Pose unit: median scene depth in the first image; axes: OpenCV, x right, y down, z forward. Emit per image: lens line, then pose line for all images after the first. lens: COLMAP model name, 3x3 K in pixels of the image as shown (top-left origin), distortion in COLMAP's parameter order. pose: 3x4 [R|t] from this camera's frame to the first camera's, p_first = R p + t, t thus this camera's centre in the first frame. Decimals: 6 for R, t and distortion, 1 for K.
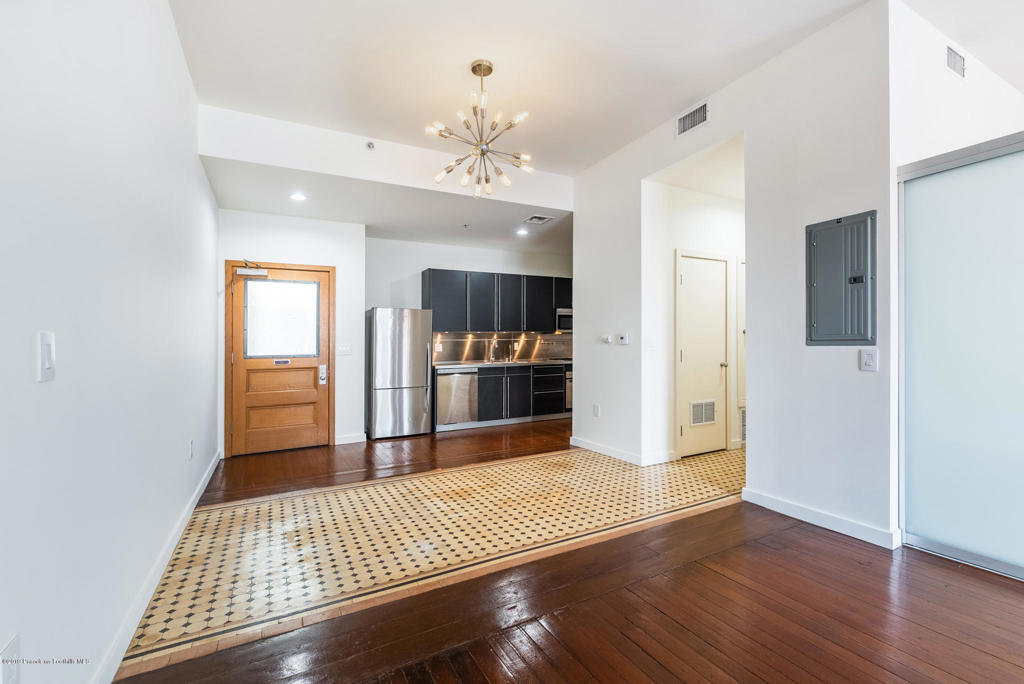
lens RADIAL K [[442.6, 0, 511.9], [0, 442.6, 338.3], [0, 0, 1]] dist [0.002216, -0.001104]
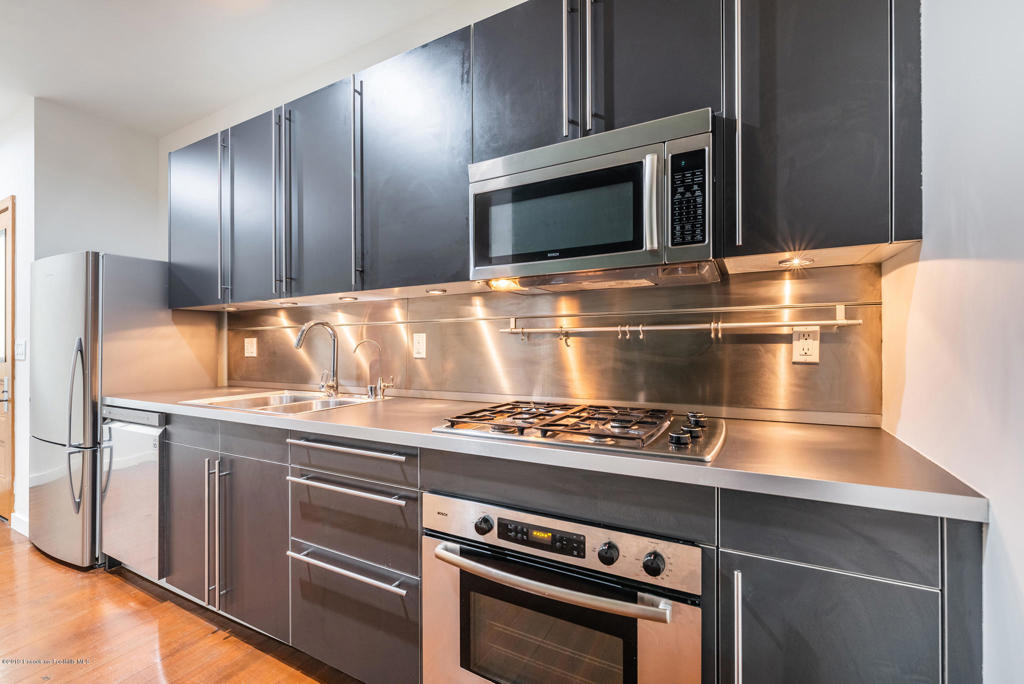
lens RADIAL K [[442.6, 0, 515.9], [0, 442.6, 334.4], [0, 0, 1]] dist [0.002216, -0.001104]
pose [[0.540401, -0.004418, -0.841396, 0.472613], [0.017989, 0.999818, 0.006304, 0.017023], [0.841215, -0.018543, 0.540382, 1.487933]]
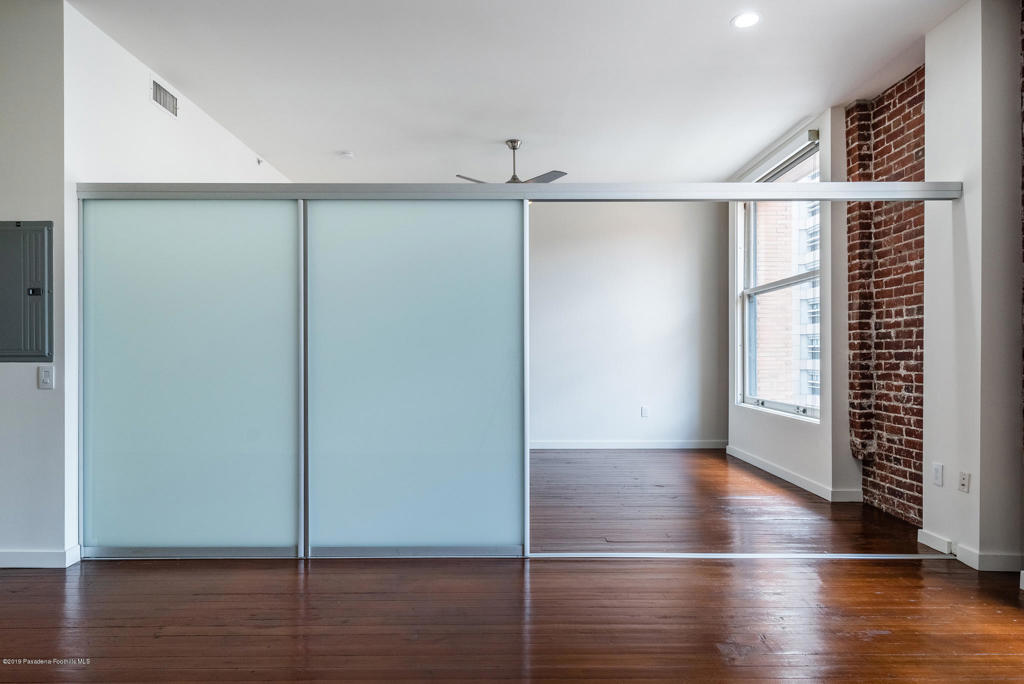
lens RADIAL K [[577.5, 0, 507.8], [0, 577.5, 360.1], [0, 0, 1]] dist [-0.001617, 0.001243]
pose [[0.476009, 0.003711, 0.879432, 0.108904], [-0.018741, 0.999807, 0.005925, -0.008238], [-0.879241, -0.019301, 0.475987, -0.273692]]
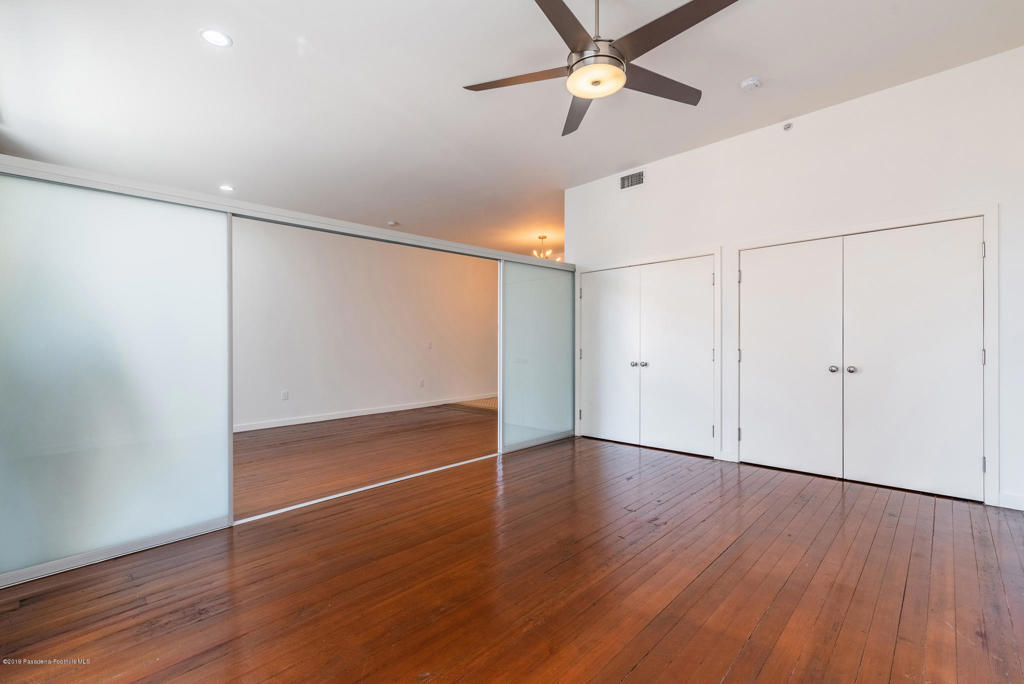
lens RADIAL K [[442.6, 0, 508.9], [0, 442.6, 342.6], [0, 0, 1]] dist [0.002216, -0.001104]
pose [[0.277706, 0.012816, -0.960581, 1.683628], [0.020778, 0.999597, 0.019343, -0.026548], [0.960441, -0.025331, 0.277328, 0.038500]]
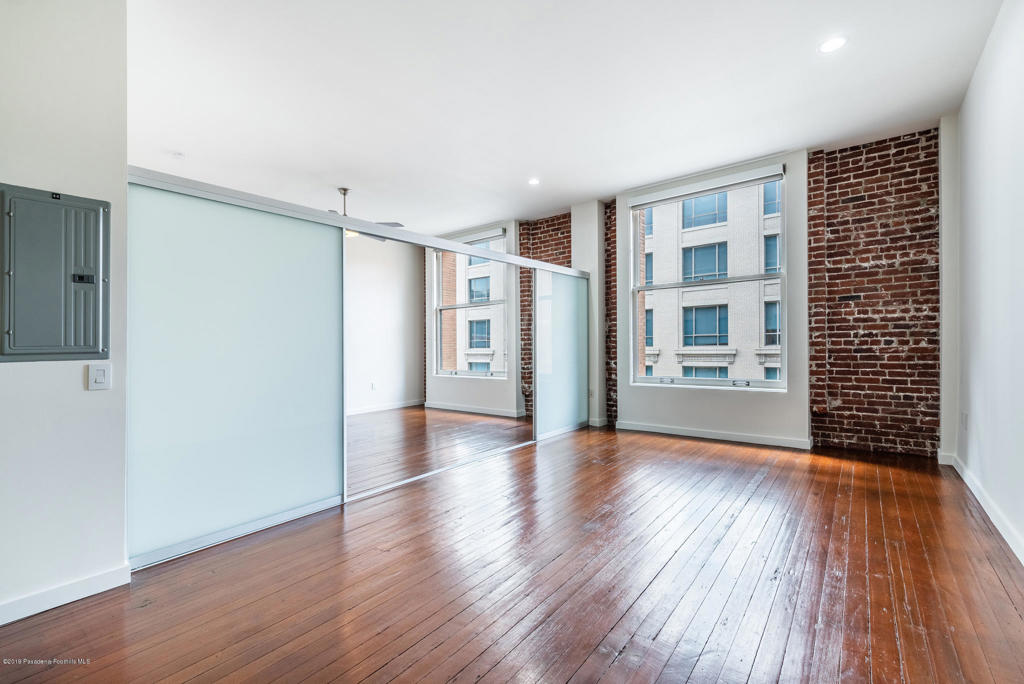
lens RADIAL K [[442.6, 0, 513.0], [0, 442.6, 352.9], [0, 0, 1]] dist [0.002216, -0.001104]
pose [[-0.393692, 0.001109, 0.919242, -0.164478], [0.010533, 0.999939, 0.003305, 0.005567], [-0.919182, 0.010983, -0.393680, 0.356675]]
